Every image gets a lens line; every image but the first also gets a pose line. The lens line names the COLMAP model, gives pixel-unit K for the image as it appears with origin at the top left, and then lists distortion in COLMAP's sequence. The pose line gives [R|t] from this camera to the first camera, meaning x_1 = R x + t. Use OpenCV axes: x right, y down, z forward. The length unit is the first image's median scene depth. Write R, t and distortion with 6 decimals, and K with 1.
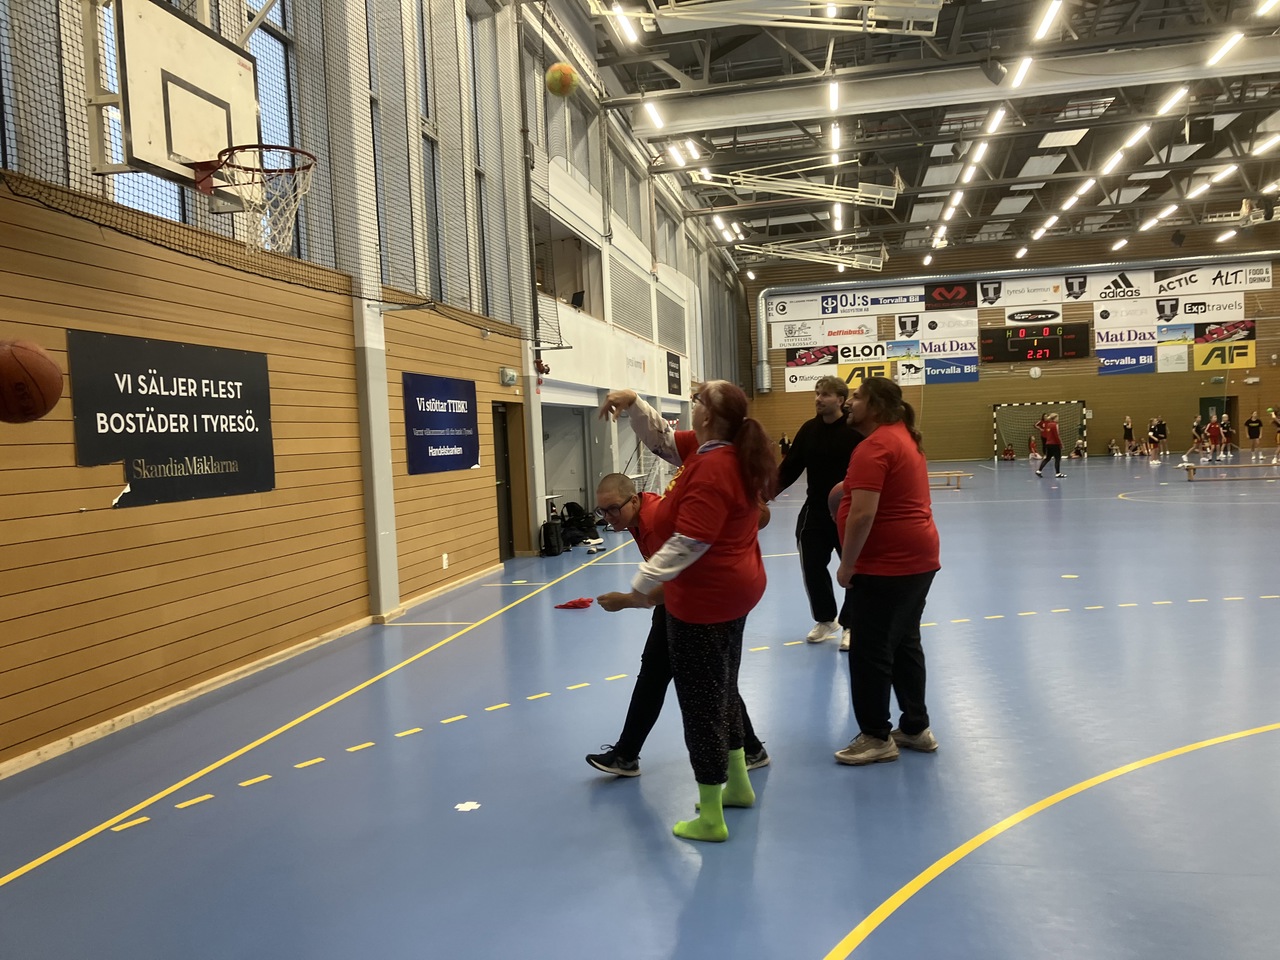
lens RADIAL K [[1044.9, 0, 638.2], [0, 1044.9, 484.1], [0, 0, 1]] dist [0.019179, -0.021179]
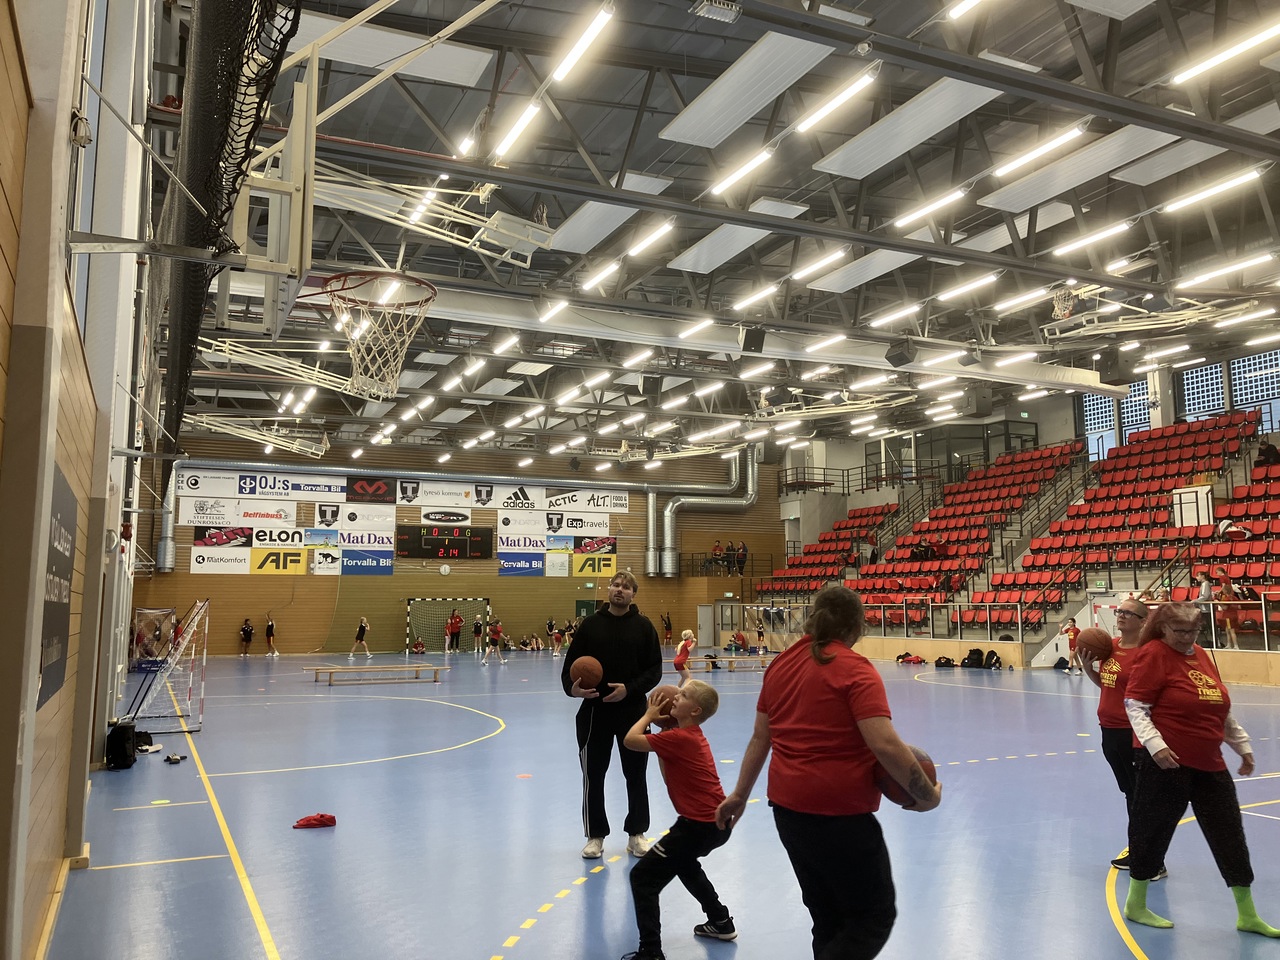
lens RADIAL K [[1044.9, 0, 641.6], [0, 1044.9, 475.4], [0, 0, 1]] dist [0.019179, -0.021179]
pose [[0.785822, 0.116903, 0.607303, -0.120307], [-0.000022, 0.981977, -0.188998, 0.000256], [-0.618452, 0.148506, 0.771662, 0.042591]]
